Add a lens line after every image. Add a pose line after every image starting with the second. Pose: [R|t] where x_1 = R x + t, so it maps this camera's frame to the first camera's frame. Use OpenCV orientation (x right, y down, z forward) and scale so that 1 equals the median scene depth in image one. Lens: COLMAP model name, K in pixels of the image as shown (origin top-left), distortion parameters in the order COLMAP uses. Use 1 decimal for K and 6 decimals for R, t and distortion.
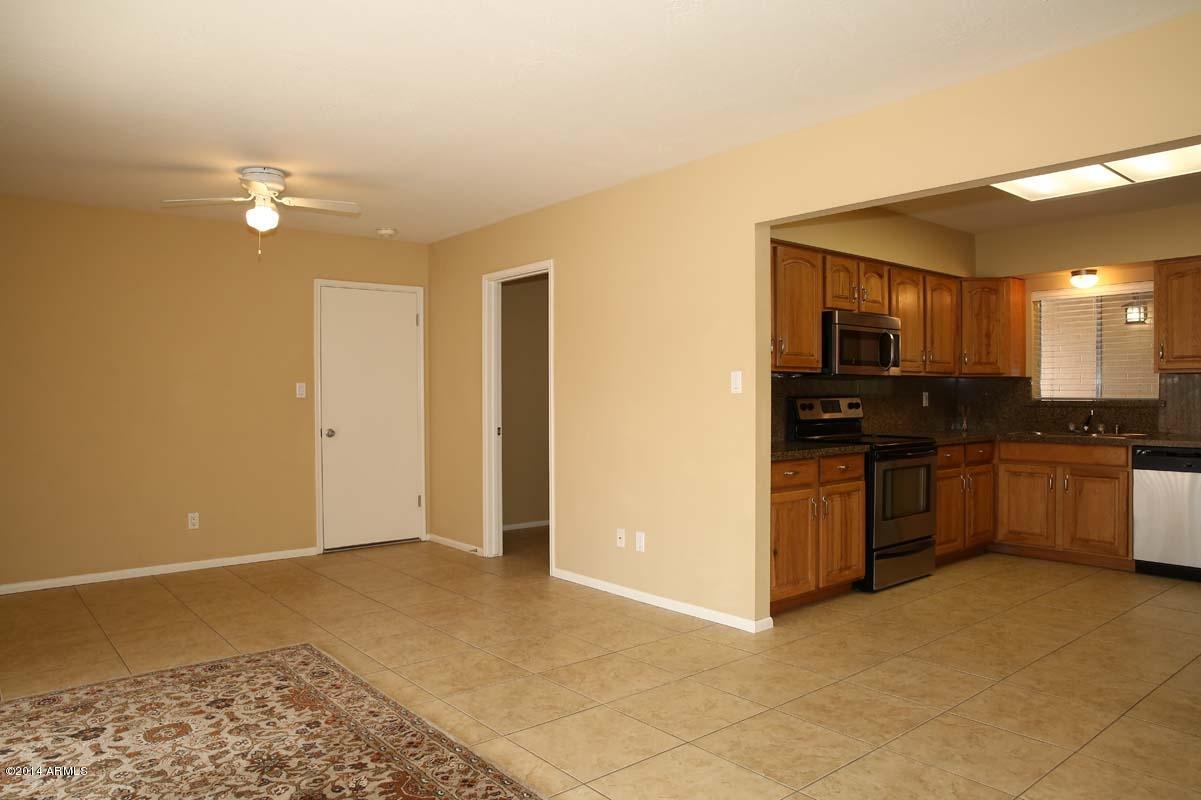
lens RADIAL K [[813.3, 0, 601.3], [0, 813.3, 401.4], [0, 0, 1]] dist [-0.097640, 0.066682]
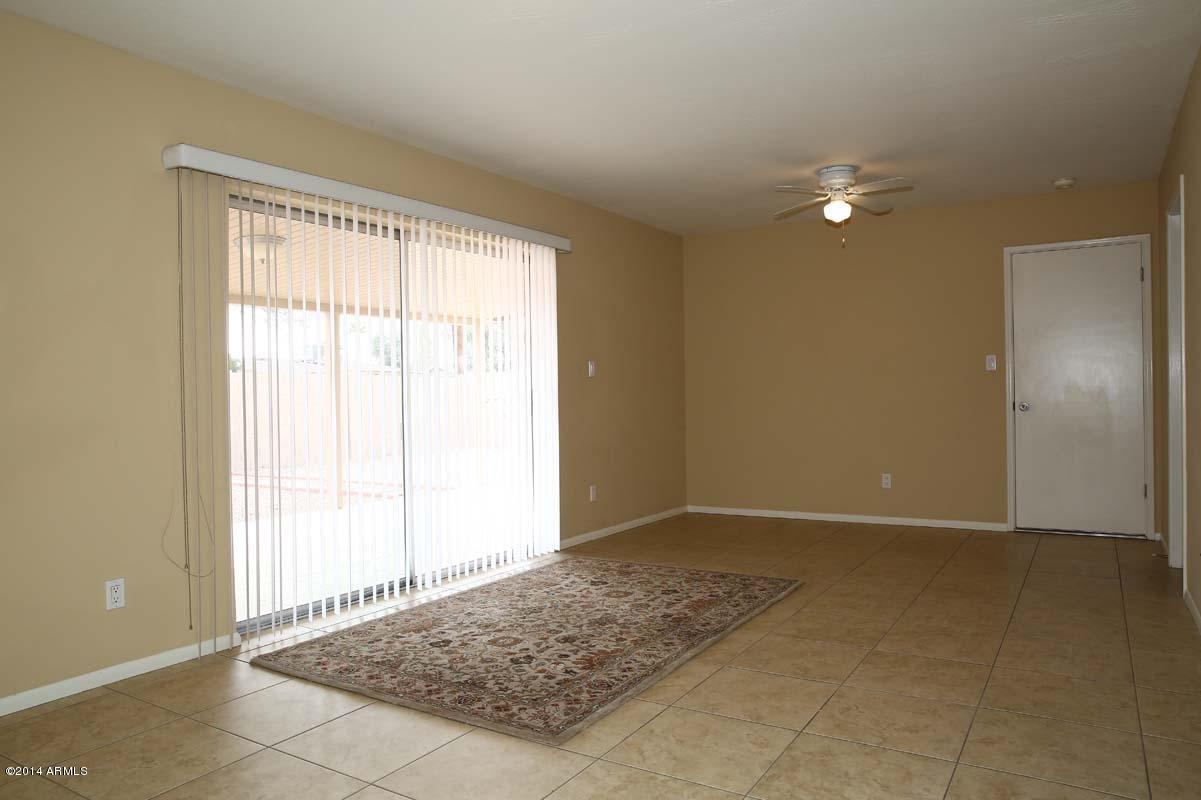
lens RADIAL K [[813.3, 0, 594.3], [0, 813.3, 408.3], [0, 0, 1]] dist [-0.097640, 0.066682]
pose [[0.310202, 0.018378, -0.950493, 0.479071], [0.006643, 0.999747, 0.021498, 0.020910], [0.950647, -0.012983, 0.310001, 0.270087]]
